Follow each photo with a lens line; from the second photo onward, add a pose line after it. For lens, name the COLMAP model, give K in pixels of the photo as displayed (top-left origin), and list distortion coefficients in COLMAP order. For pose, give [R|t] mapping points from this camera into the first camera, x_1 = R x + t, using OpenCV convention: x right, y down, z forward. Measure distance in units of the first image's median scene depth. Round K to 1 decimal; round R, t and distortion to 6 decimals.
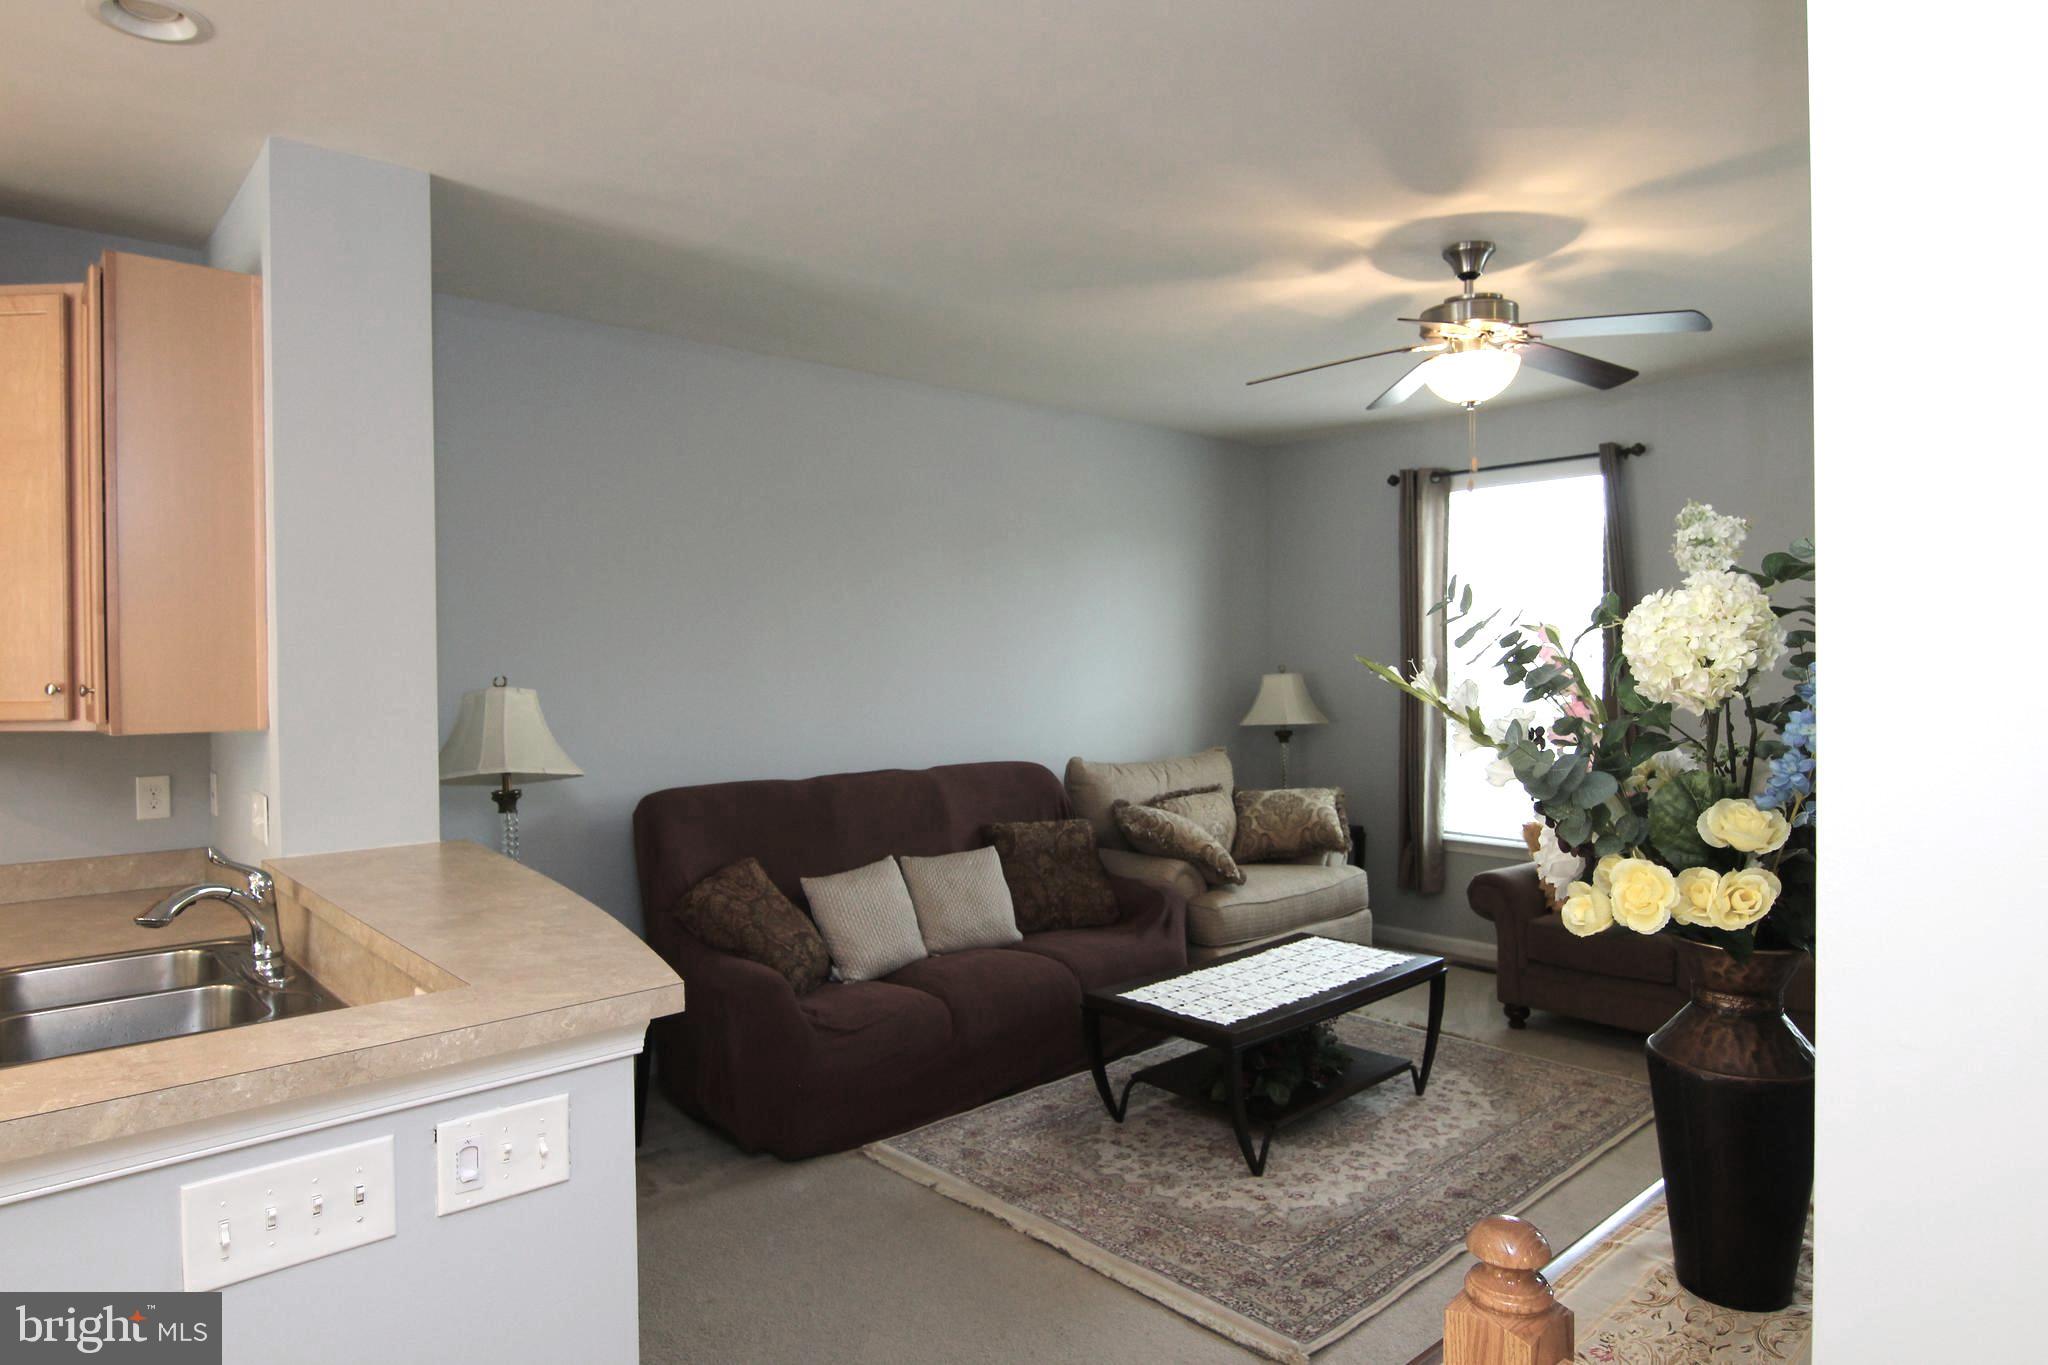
lens RADIAL K [[1207.9, 0, 1019.9], [0, 1207.9, 671.7], [0, 0, 1]] dist [-0.004599, -0.002707]
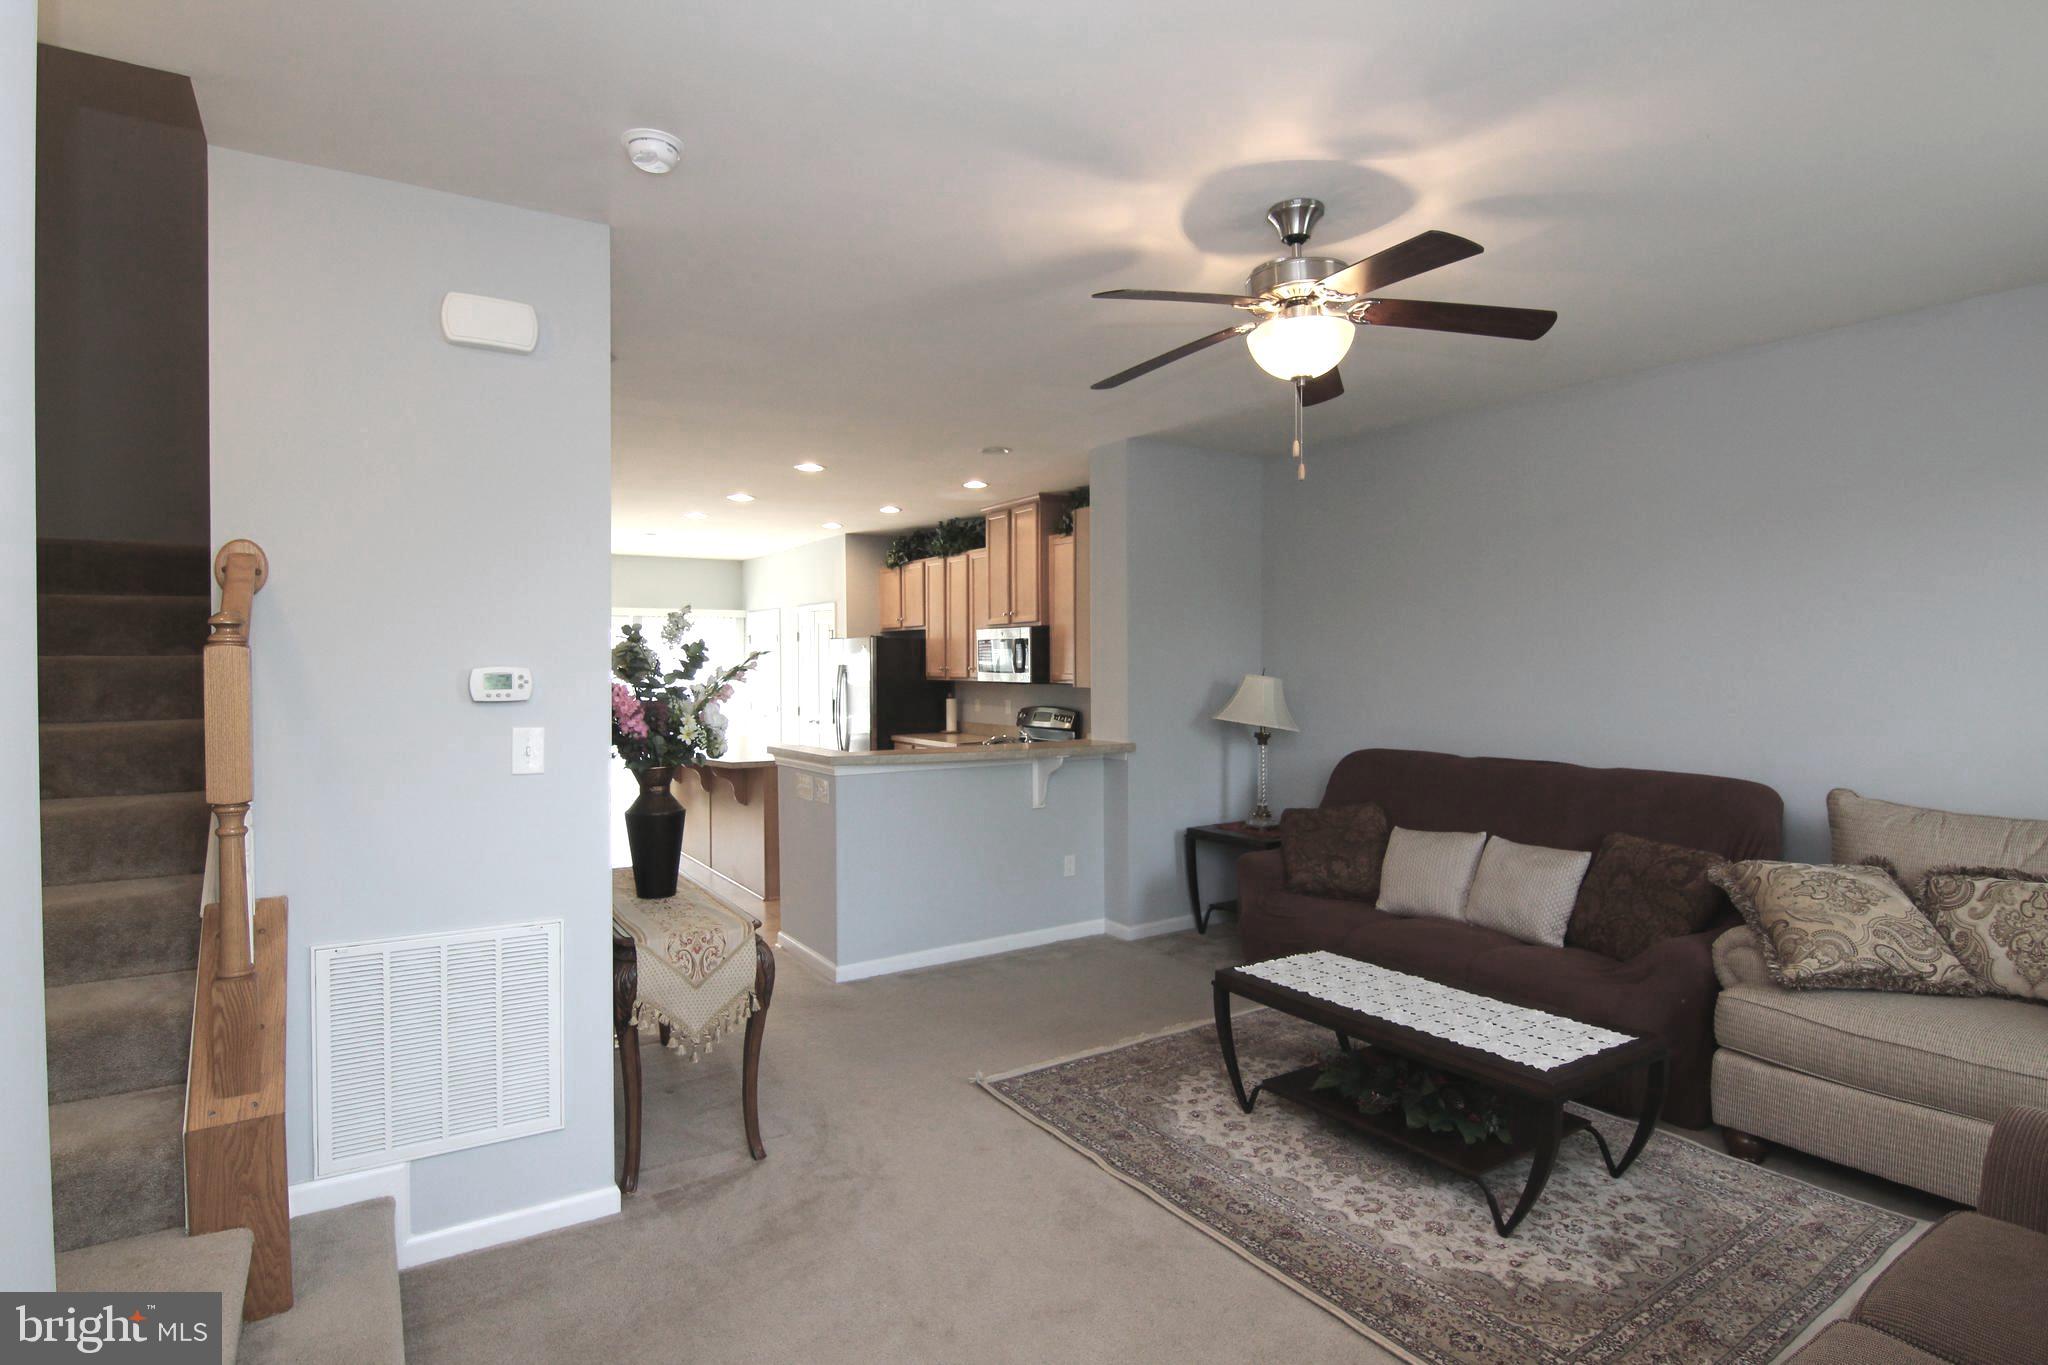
lens RADIAL K [[1040.5, 0, 1022.8], [0, 1040.5, 676.0], [0, 0, 1]] dist [-0.001334, -0.014591]
pose [[-0.158216, 0.021639, -0.987167, 1.029550], [-0.003994, 0.999738, 0.022554, -0.016295], [0.987396, 0.007511, -0.158088, 0.809590]]
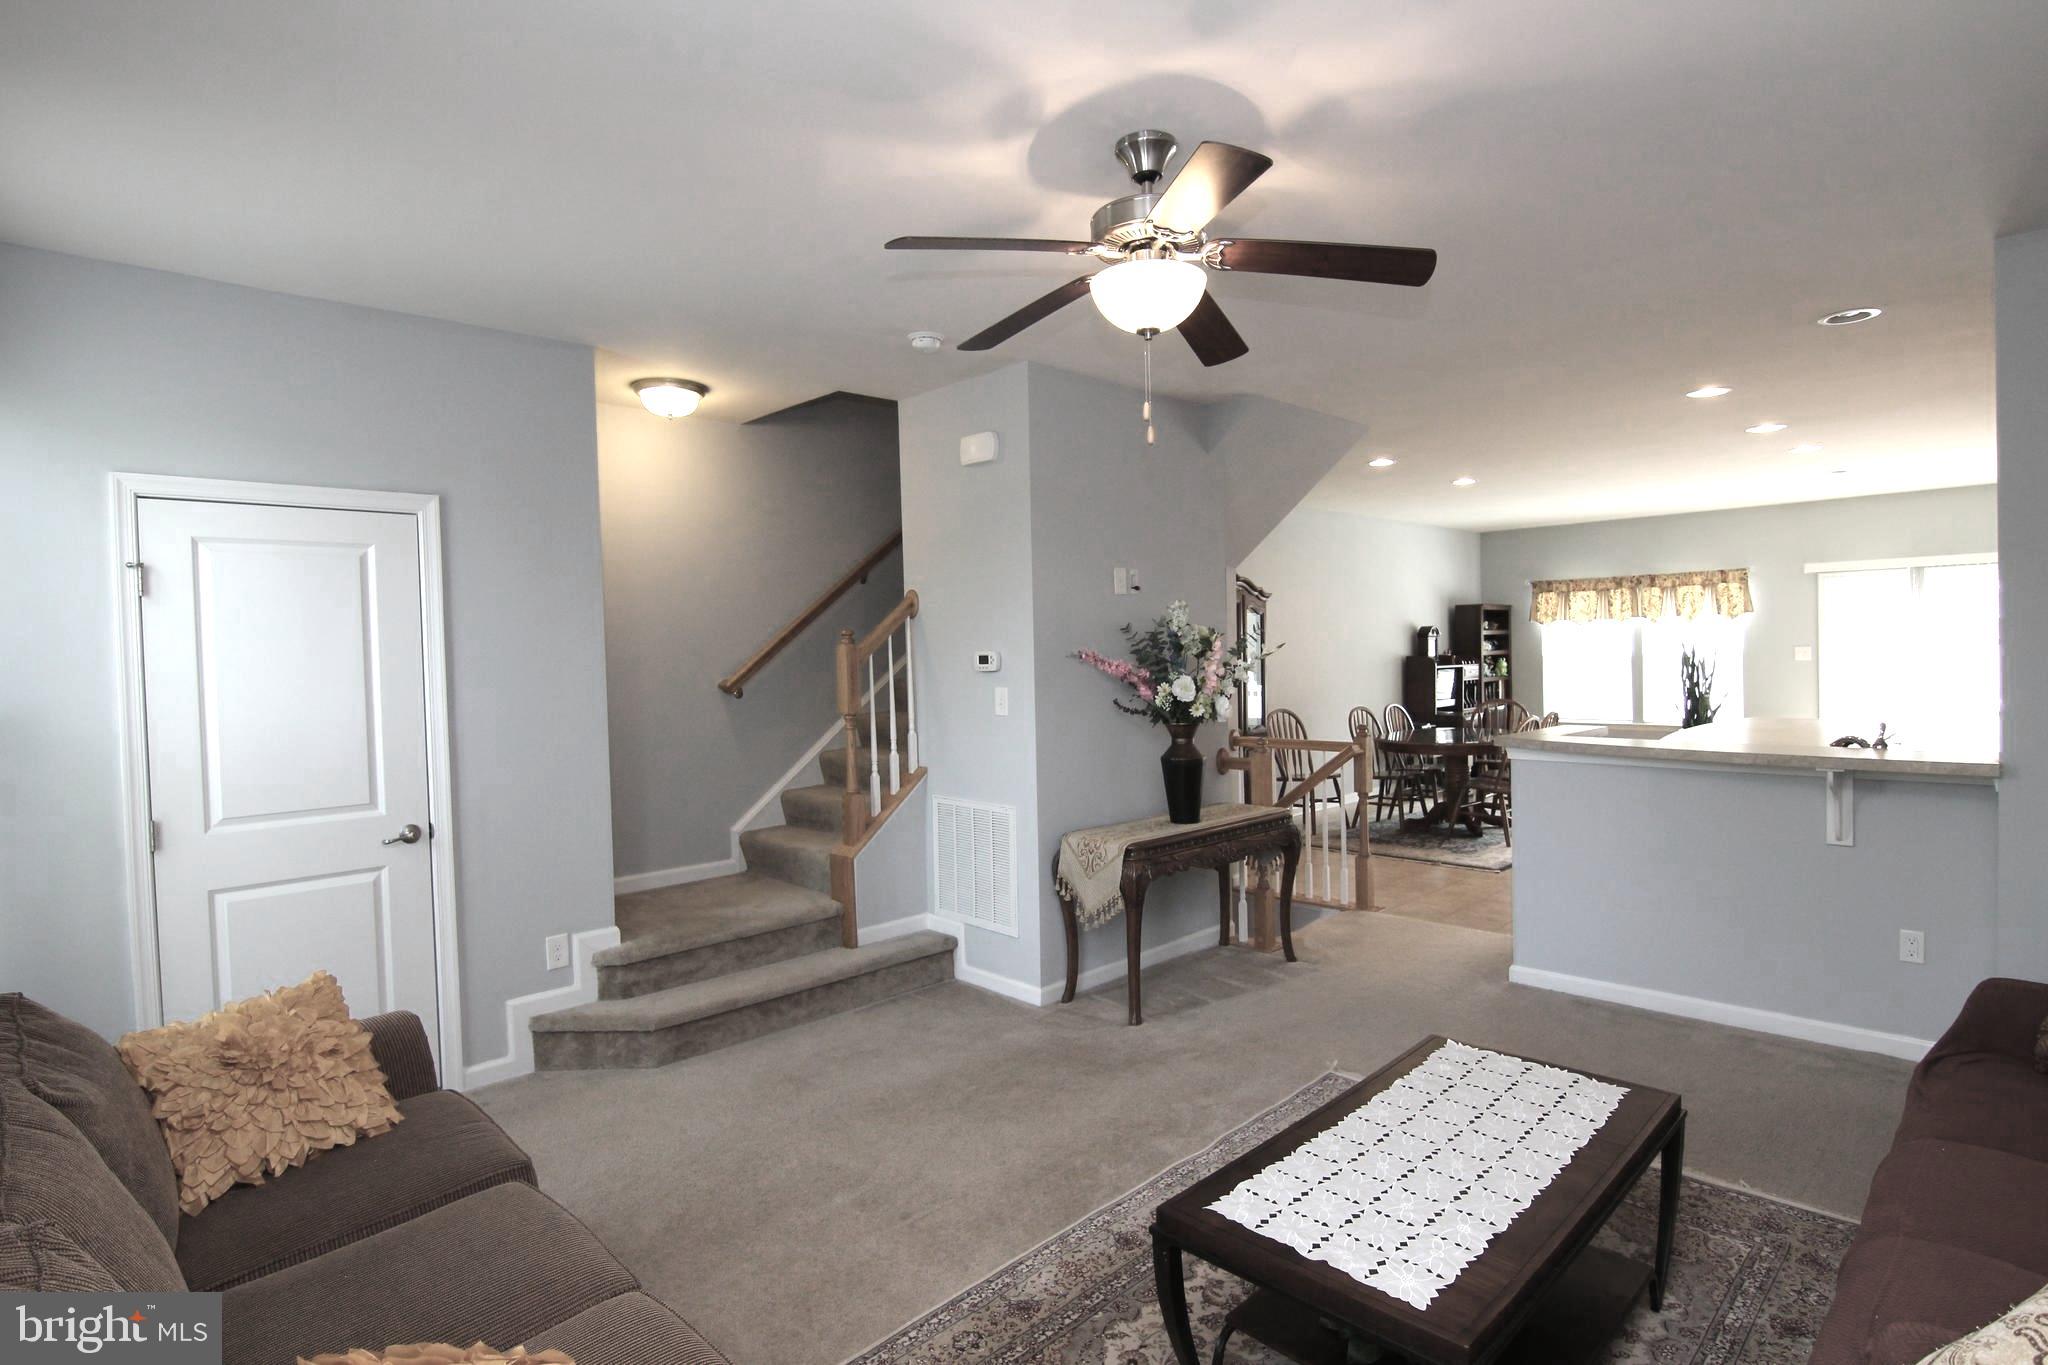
lens RADIAL K [[1040.5, 0, 1022.8], [0, 1040.5, 676.0], [0, 0, 1]] dist [-0.001334, -0.014591]
pose [[-0.998791, 0.034368, -0.035139, 0.431250], [0.033123, 0.998823, 0.035420, -0.017501], [0.036315, 0.034214, -0.998755, 1.494913]]
